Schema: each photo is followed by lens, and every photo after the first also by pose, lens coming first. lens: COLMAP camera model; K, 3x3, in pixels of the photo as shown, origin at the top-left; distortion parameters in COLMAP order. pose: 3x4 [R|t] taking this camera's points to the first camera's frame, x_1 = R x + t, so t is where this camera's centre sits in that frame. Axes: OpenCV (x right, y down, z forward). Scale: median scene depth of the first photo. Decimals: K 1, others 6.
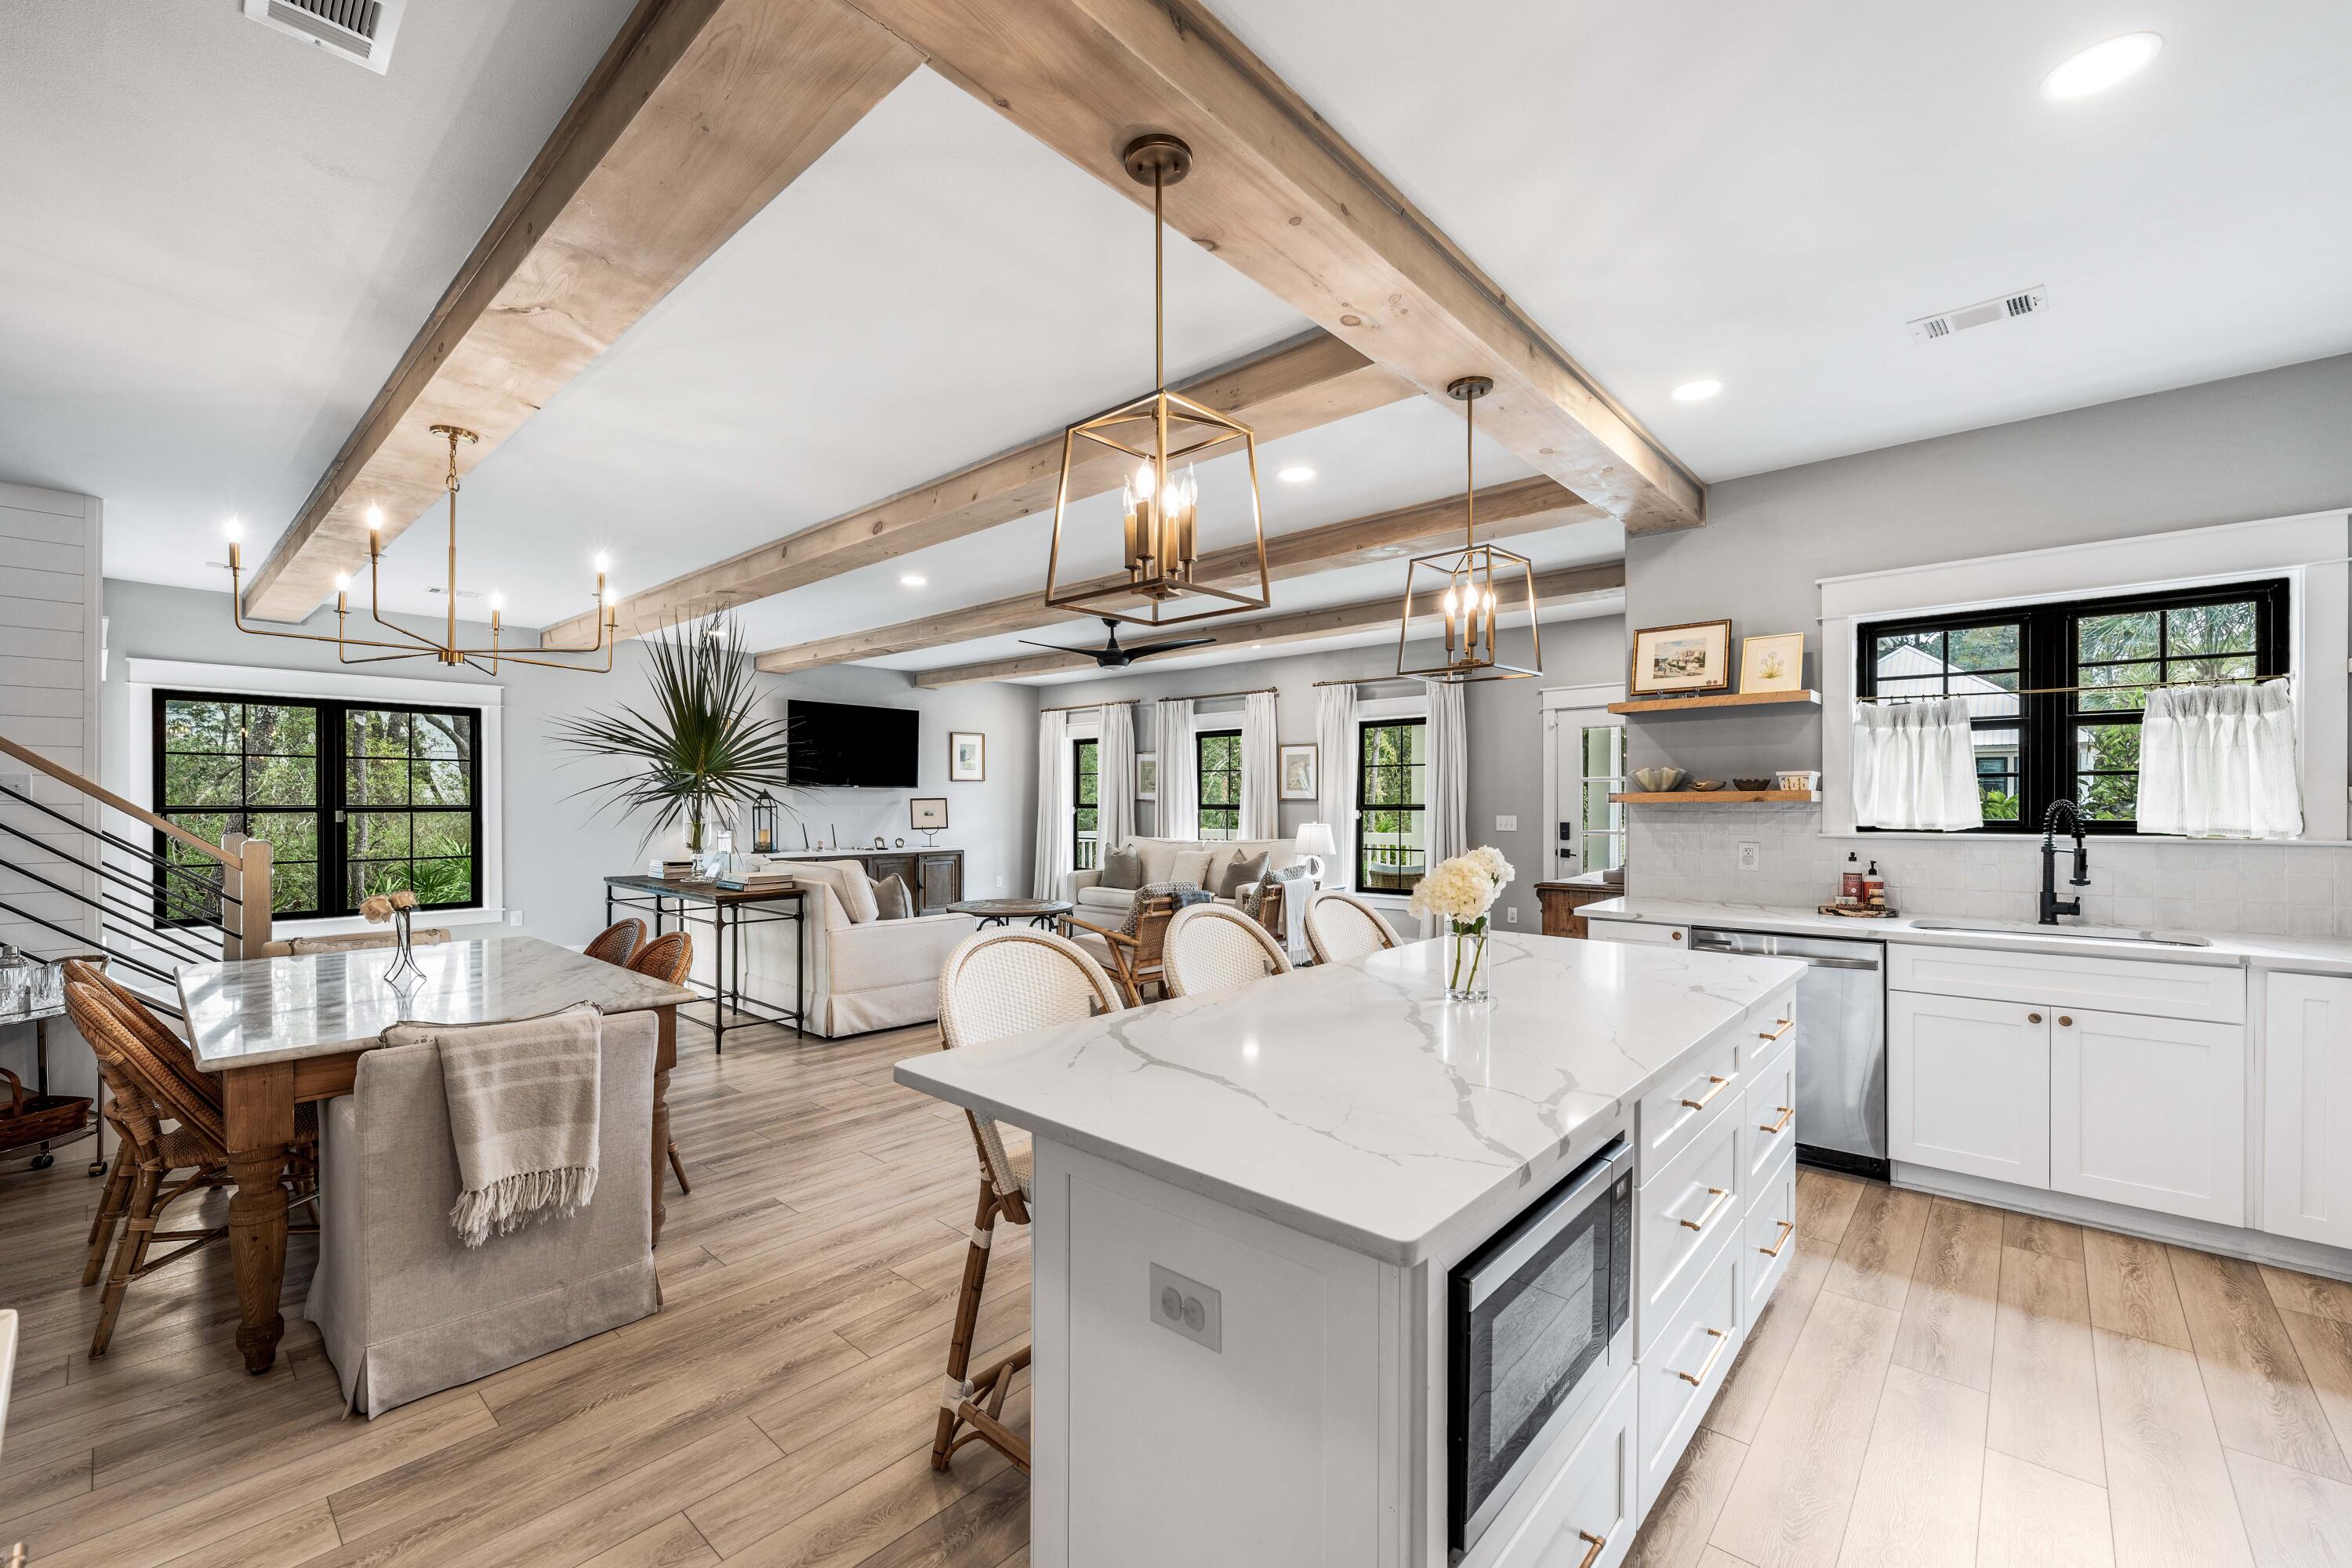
lens RADIAL K [[943.7, 0, 1103.1], [0, 943.7, 806.6], [0, 0, 1]] dist [0.000350, -0.000386]
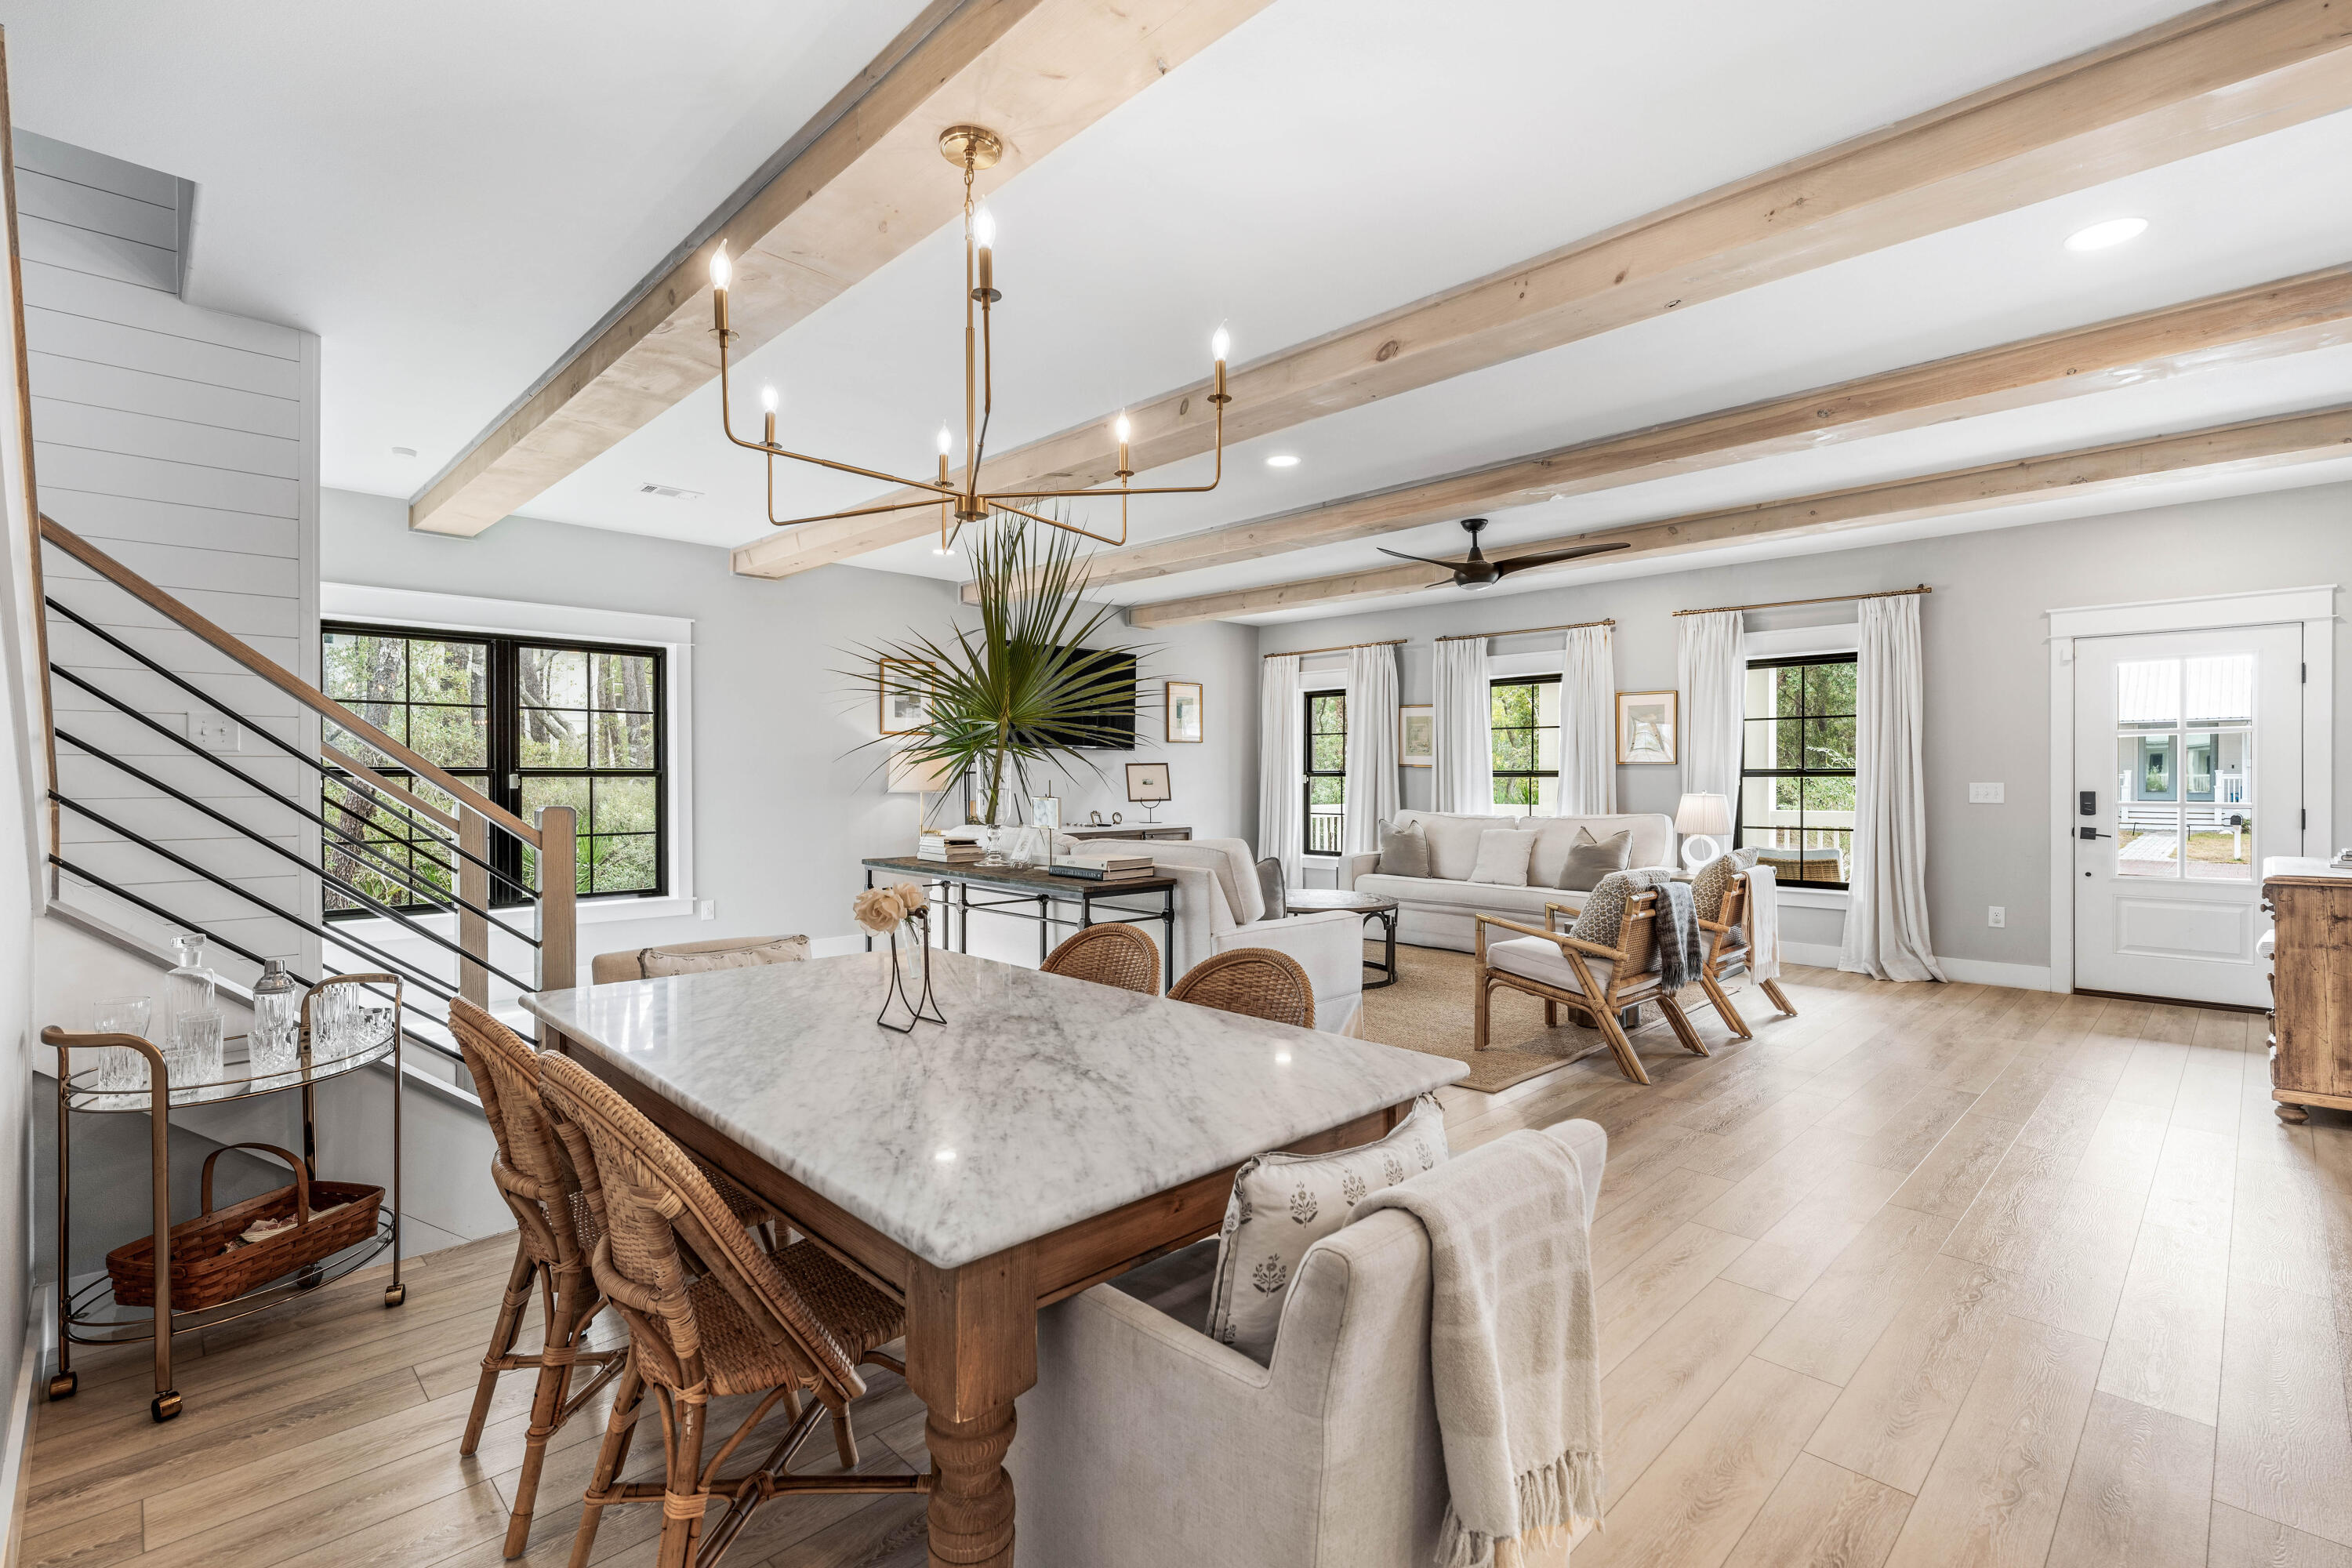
lens RADIAL K [[1056.5, 0, 1091.7], [0, 1056.5, 782.0], [0, 0, 1]] dist [-0.000057, -0.000210]
pose [[0.997403, -0.000260, -0.072025, -0.236437], [0.000297, 1.000000, 0.000502, 0.009523], [0.072025, -0.000522, 0.997403, 0.132432]]
